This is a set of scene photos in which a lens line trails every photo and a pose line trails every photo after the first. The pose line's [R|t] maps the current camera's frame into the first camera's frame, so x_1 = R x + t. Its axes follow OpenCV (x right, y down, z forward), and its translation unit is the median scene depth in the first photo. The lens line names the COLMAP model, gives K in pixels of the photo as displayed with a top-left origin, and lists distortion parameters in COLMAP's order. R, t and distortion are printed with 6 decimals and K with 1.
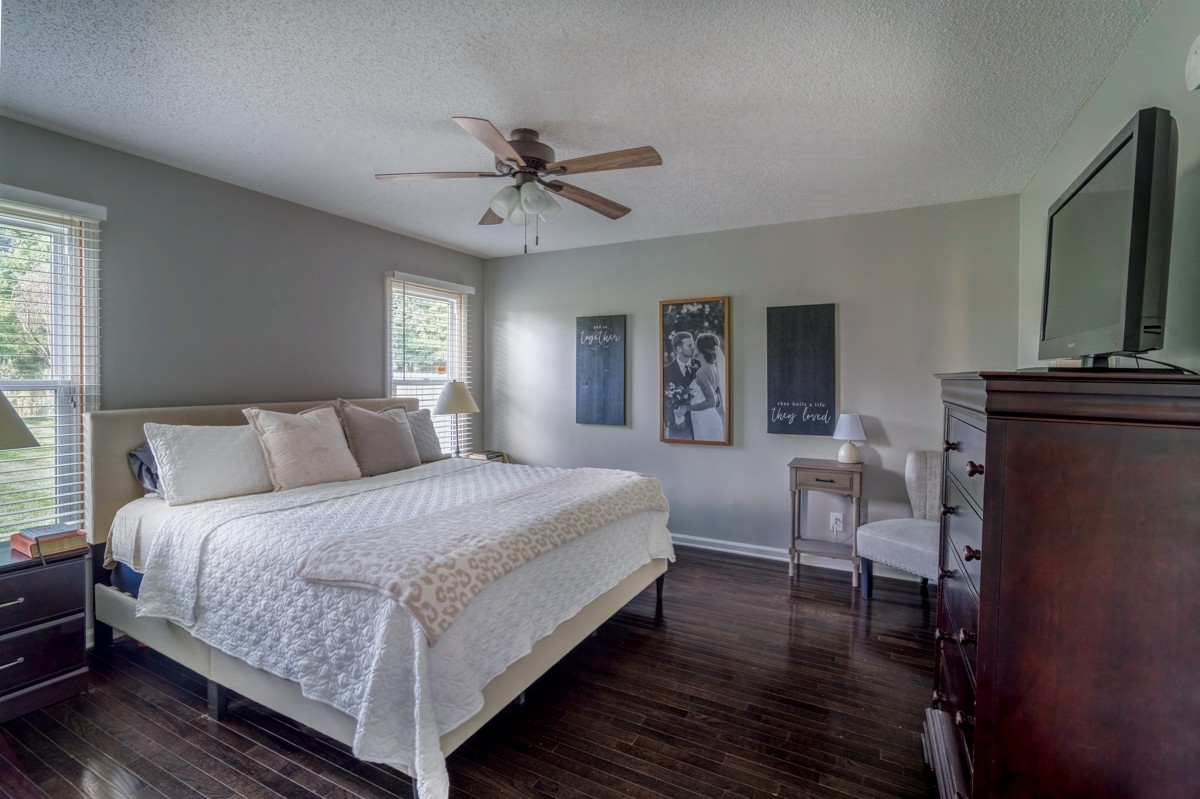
lens RADIAL K [[545.8, 0, 599.1], [0, 545.8, 382.0], [0, 0, 1]] dist [-0.000746, 0.000013]
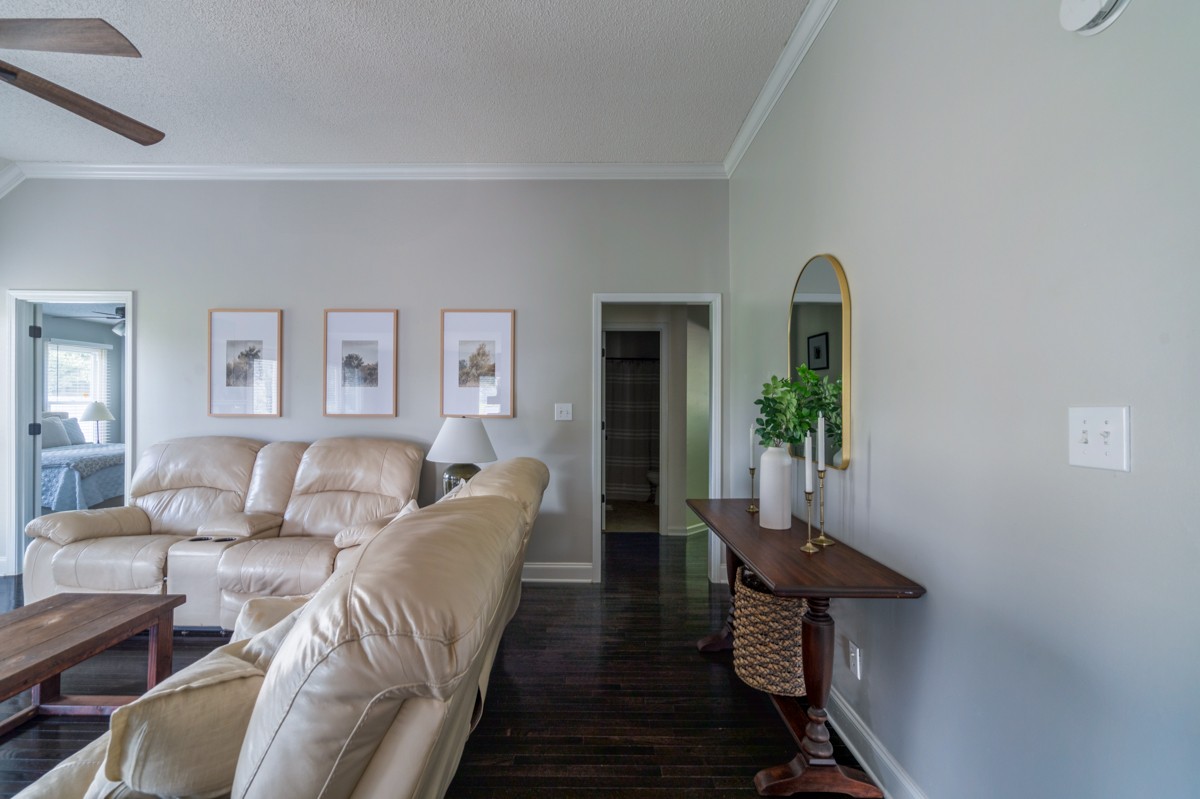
lens RADIAL K [[537.8, 0, 586.0], [0, 537.8, 401.2], [0, 0, 1]] dist [0.001665, 0.000467]
pose [[0.892027, 0.001305, 0.451981, 0.411350], [0.002261, 0.999970, -0.007349, 0.014792], [-0.451977, 0.007577, 0.891997, -1.445451]]
